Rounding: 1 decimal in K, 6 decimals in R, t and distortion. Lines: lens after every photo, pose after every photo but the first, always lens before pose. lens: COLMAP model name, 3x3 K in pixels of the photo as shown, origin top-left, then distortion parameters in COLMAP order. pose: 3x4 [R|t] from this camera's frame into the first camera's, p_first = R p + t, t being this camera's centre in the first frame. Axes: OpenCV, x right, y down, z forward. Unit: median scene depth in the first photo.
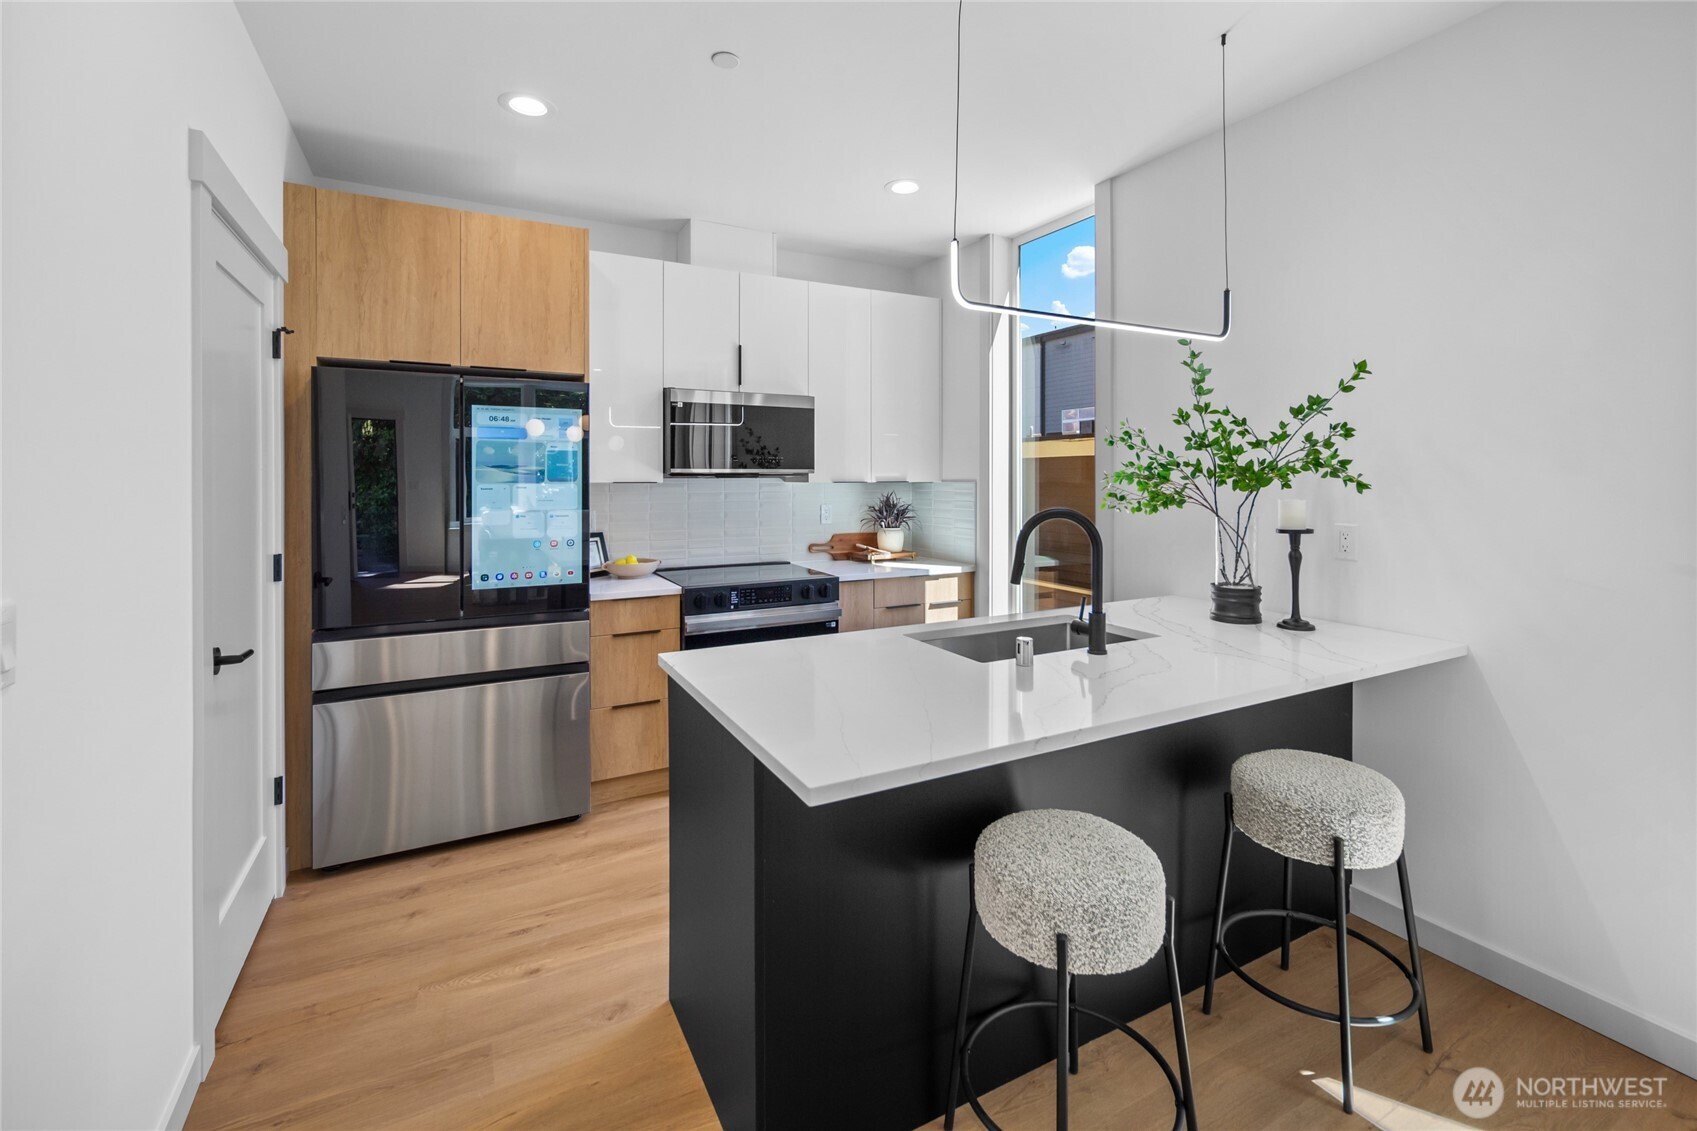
lens RADIAL K [[742.9, 0, 848.7], [0, 742.9, 476.0], [0, 0, 1]] dist [-0.000867, -0.000122]
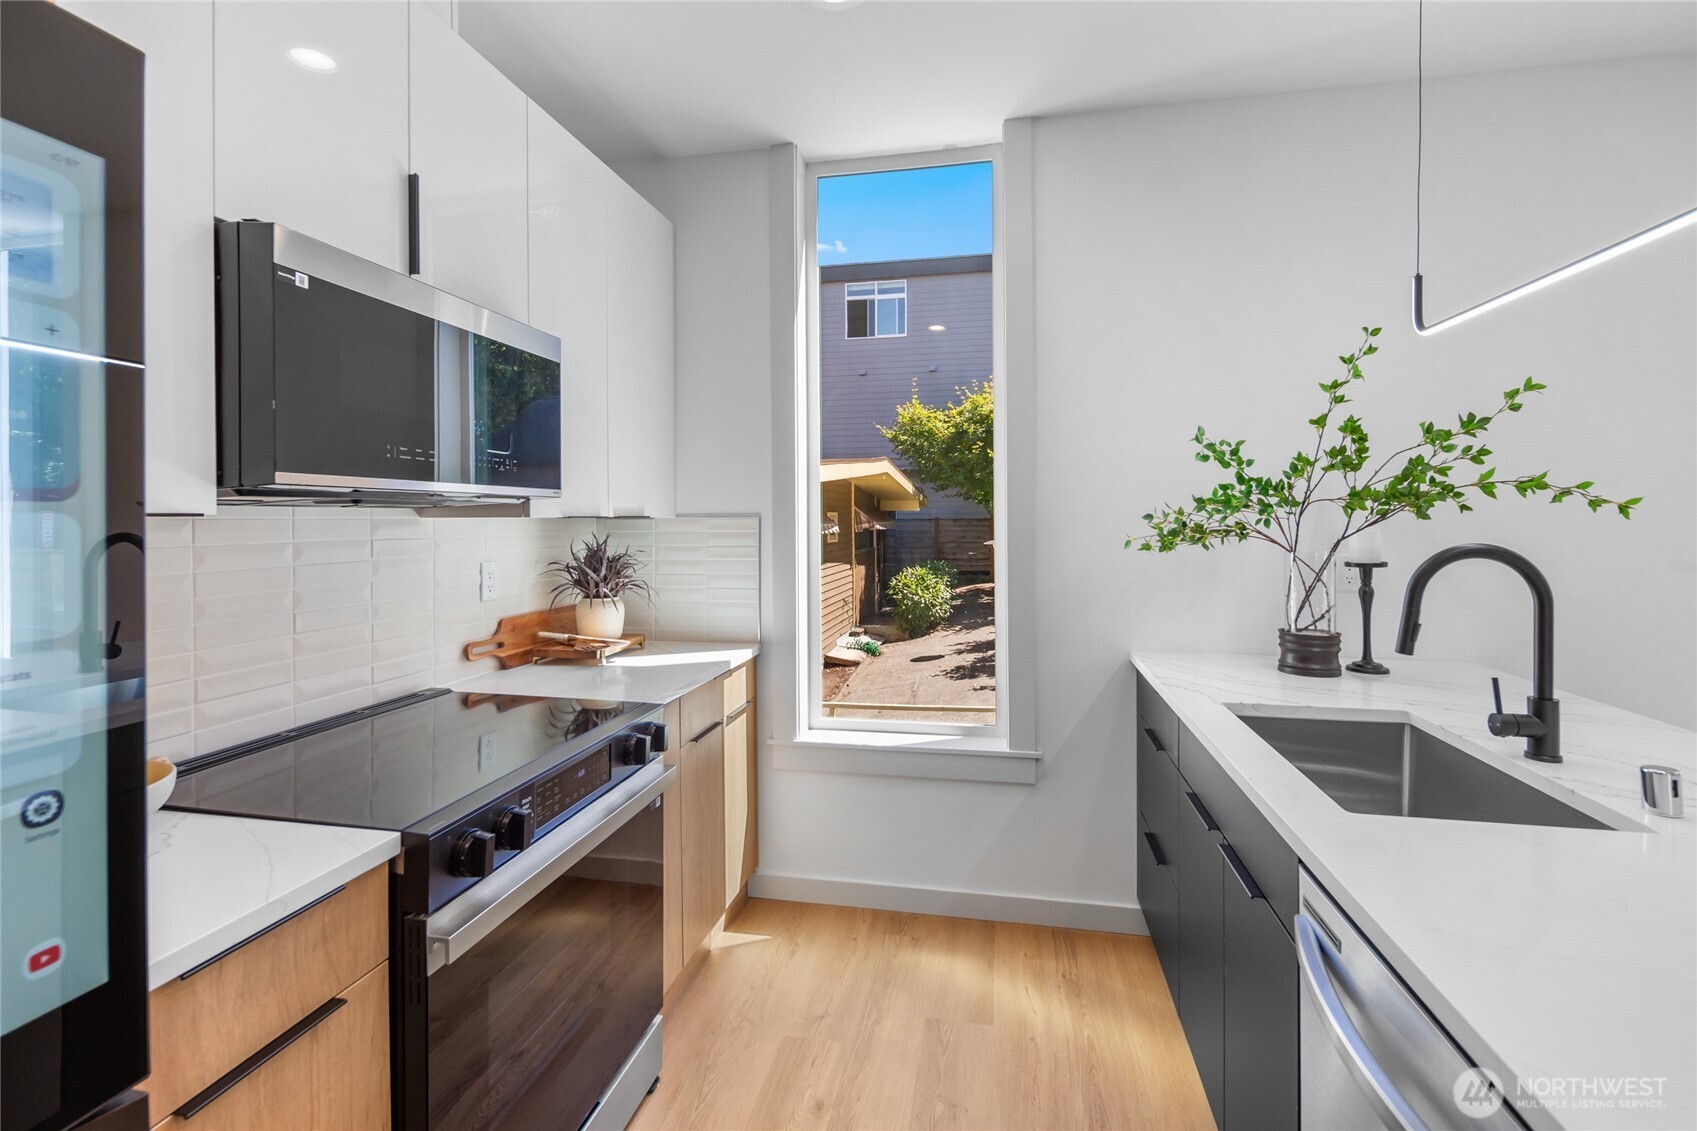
lens RADIAL K [[748.0, 0, 855.5], [0, 748.0, 516.1], [0, 0, 1]] dist [-0.005417, -0.000548]
pose [[0.635975, -0.000378, 0.771710, -0.322852], [0.002273, 0.999996, -0.001384, 0.009941], [-0.771706, 0.002635, 0.635973, 0.588878]]
